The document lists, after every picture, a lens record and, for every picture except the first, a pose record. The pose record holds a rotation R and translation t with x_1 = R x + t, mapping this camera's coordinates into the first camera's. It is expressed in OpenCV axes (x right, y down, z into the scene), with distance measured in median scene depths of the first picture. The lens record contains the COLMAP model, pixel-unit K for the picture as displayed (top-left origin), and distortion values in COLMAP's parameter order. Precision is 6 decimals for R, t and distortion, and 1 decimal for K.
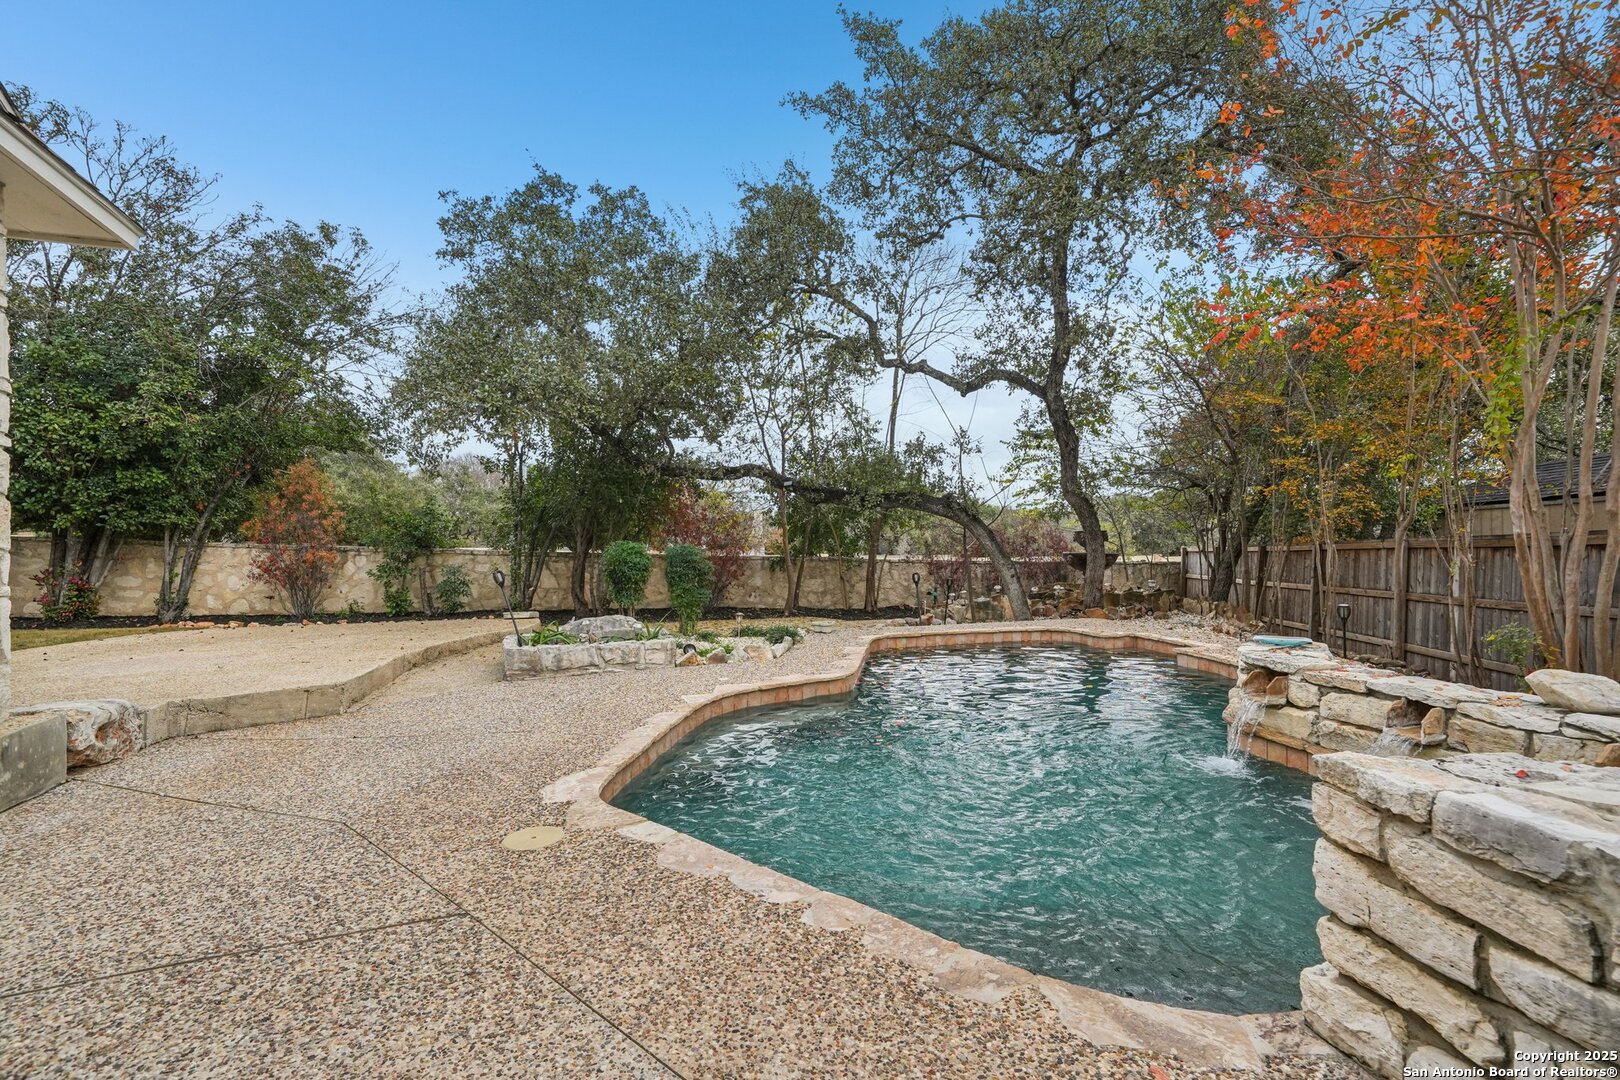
lens RADIAL K [[742.1, 0, 813.3], [0, 742.1, 553.4], [0, 0, 1]] dist [0.009321, 0.000160]
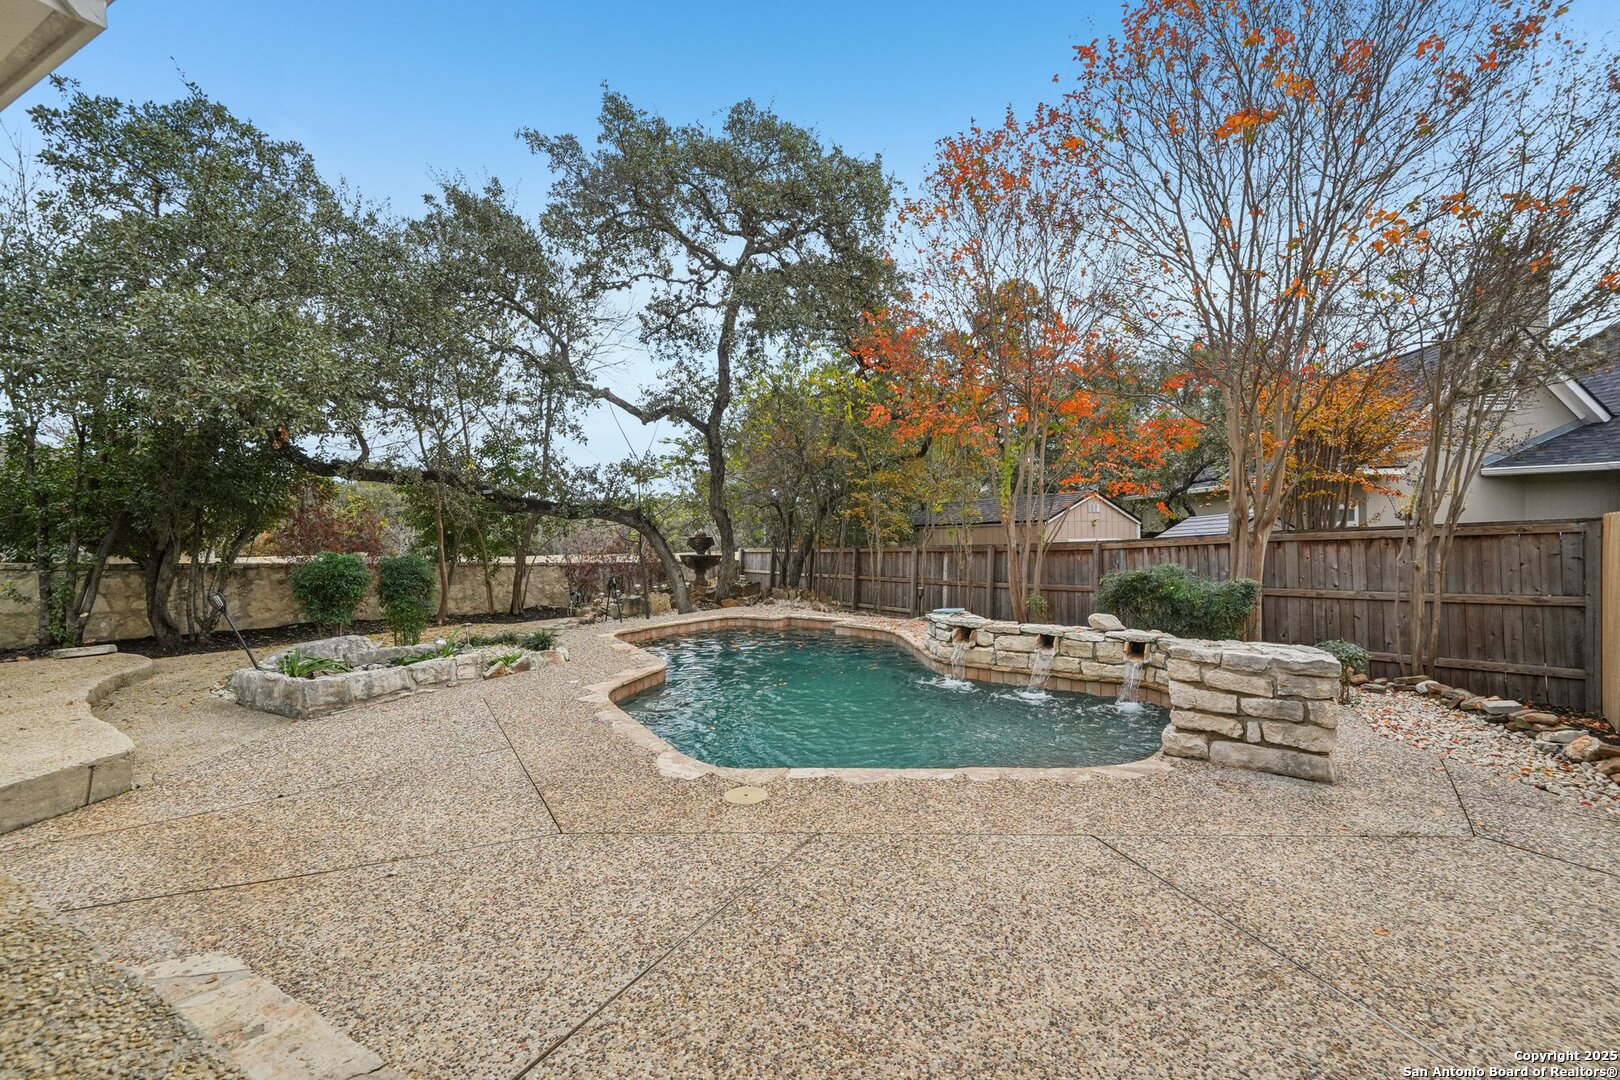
lens RADIAL K [[698.9, 0, 808.3], [0, 698.9, 535.4], [0, 0, 1]] dist [0.001094, 0.000926]
pose [[0.754258, 0.003855, 0.656566, -0.500800], [0.007918, 0.999857, -0.014967, -0.026219], [-0.656530, 0.016488, 0.754120, -0.005116]]
